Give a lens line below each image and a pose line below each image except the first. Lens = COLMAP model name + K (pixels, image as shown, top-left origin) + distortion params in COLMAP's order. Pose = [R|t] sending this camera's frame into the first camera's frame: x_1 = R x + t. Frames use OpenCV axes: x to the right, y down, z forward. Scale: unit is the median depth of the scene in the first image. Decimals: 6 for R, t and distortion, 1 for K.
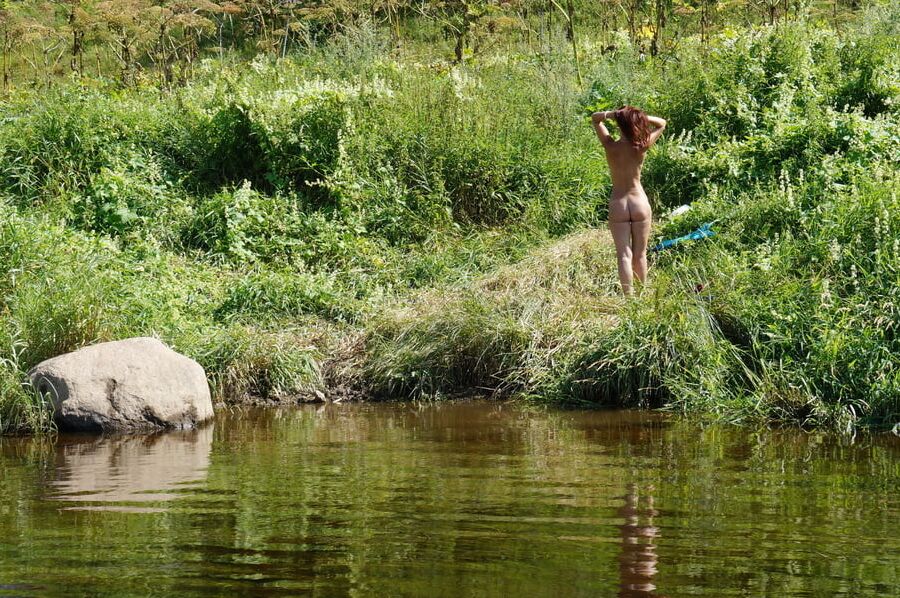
lens RADIAL K [[1593.9, 0, 438.2], [0, 1593.9, 300.7], [0, 0, 1]] dist [0.020654, 0.026923]
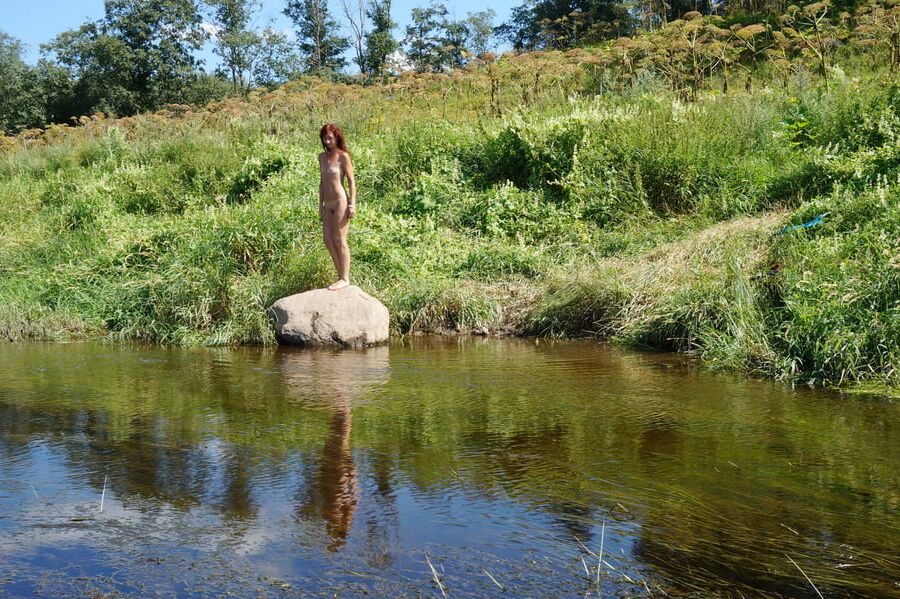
lens RADIAL K [[1062.6, 0, 446.3], [0, 1062.6, 326.5], [0, 0, 1]] dist [-0.003929, 0.024445]
pose [[0.930272, 0.053908, -0.362889, 0.193715], [-0.030899, 0.997144, 0.068919, -0.007507], [0.365568, -0.052901, 0.929280, 0.070792]]
